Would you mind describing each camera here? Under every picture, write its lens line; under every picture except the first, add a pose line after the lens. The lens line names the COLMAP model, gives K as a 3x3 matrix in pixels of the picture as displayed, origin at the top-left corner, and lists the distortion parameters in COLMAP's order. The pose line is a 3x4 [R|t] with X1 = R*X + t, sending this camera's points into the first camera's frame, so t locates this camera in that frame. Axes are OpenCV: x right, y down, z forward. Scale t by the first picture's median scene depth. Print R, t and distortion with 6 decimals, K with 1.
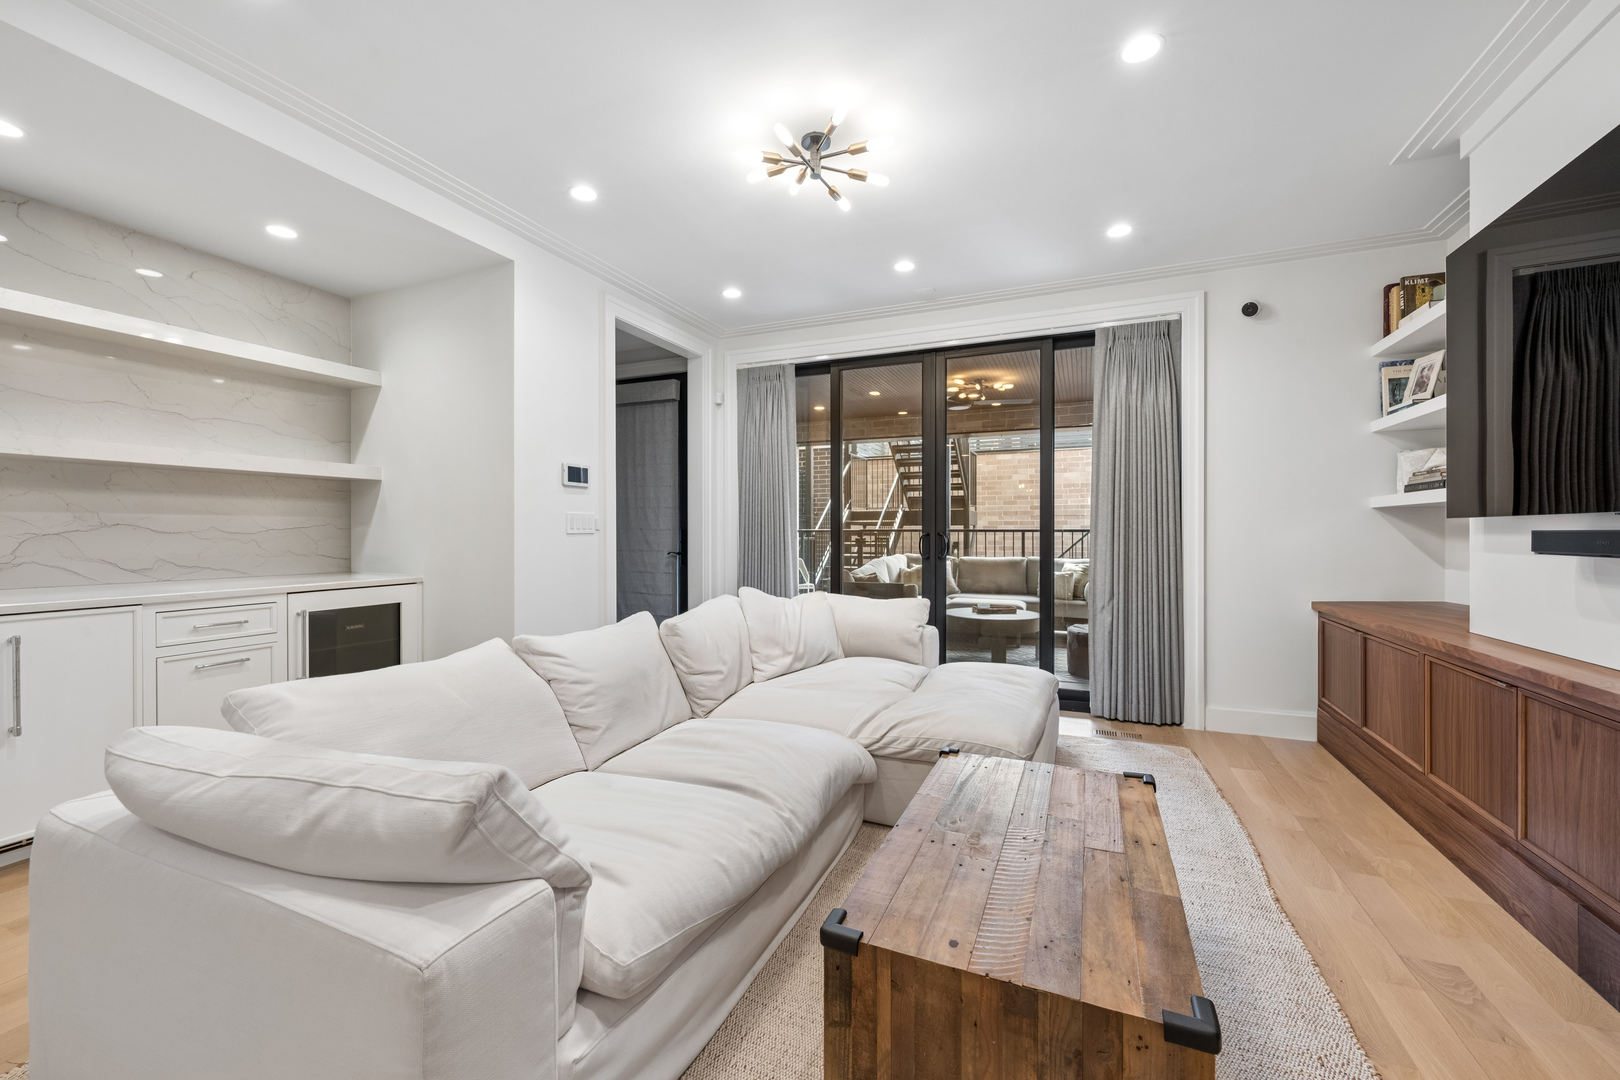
lens RADIAL K [[646.0, 0, 827.2], [0, 646.0, 544.8], [0, 0, 1]] dist [0.000743, 0.000067]
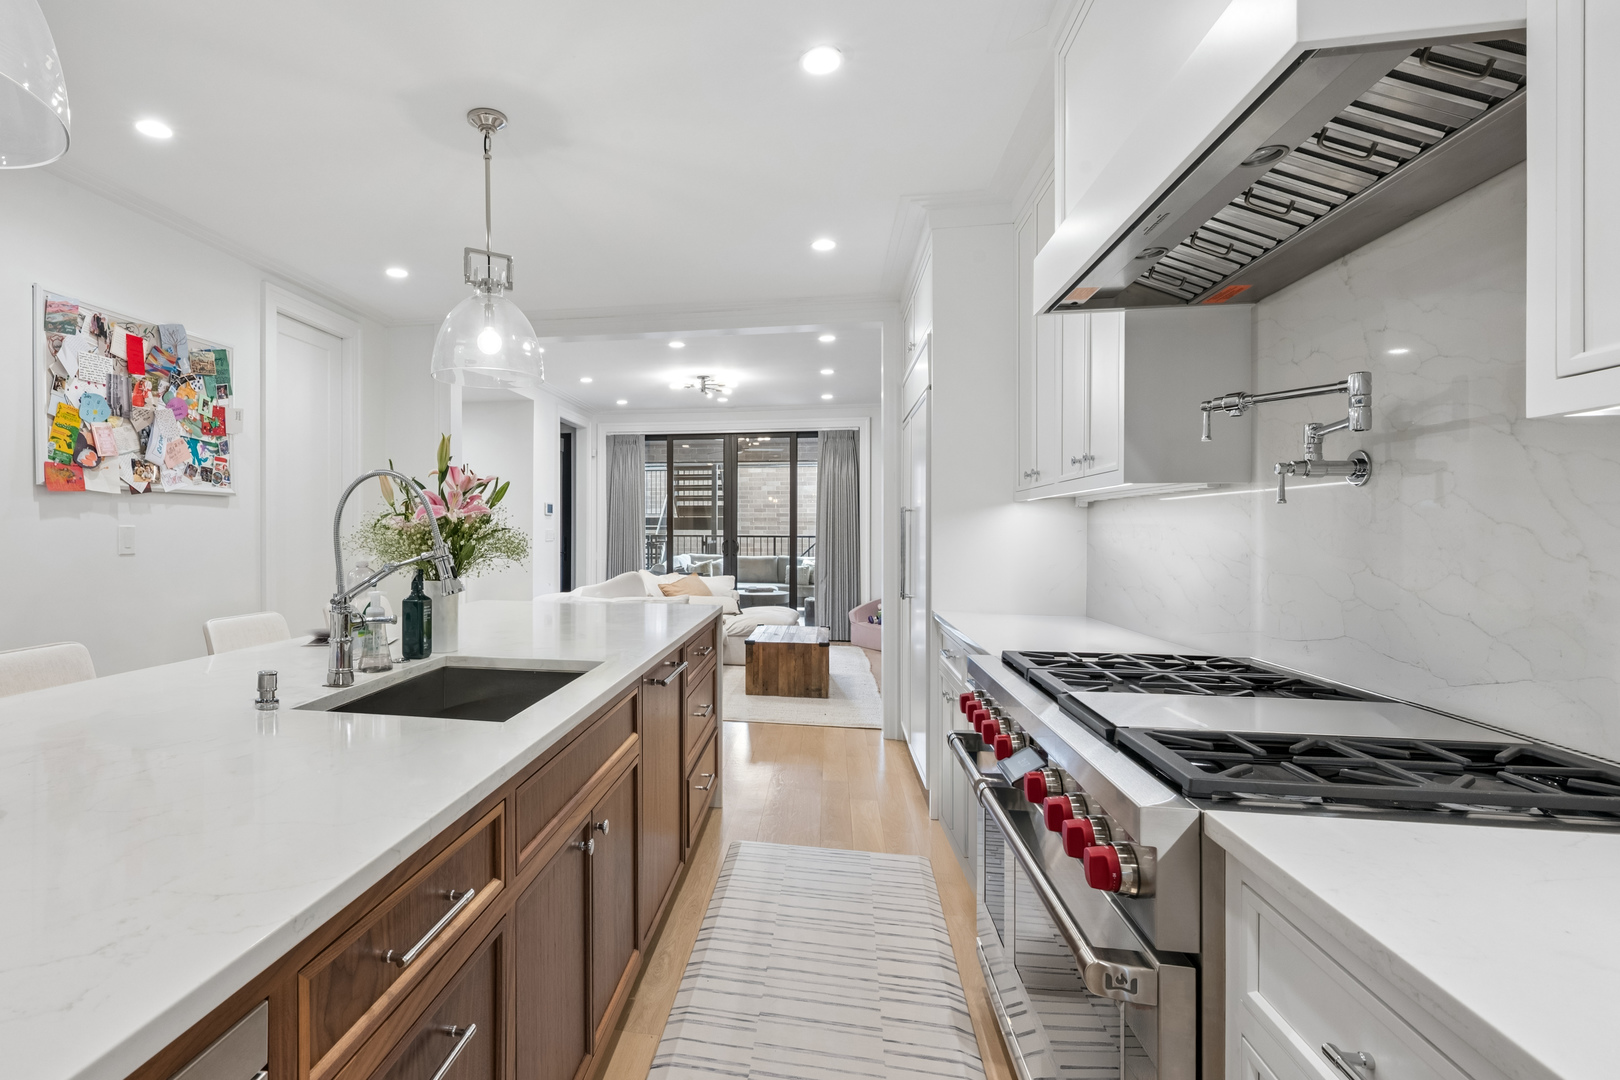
lens RADIAL K [[646.0, 0, 827.2], [0, 646.0, 544.8], [0, 0, 1]] dist [0.000743, 0.000067]
pose [[0.926306, 0.001821, 0.376766, -0.172436], [-0.000635, 0.999994, -0.003270, -0.000484], [-0.376770, 0.002790, 0.926302, -0.482719]]
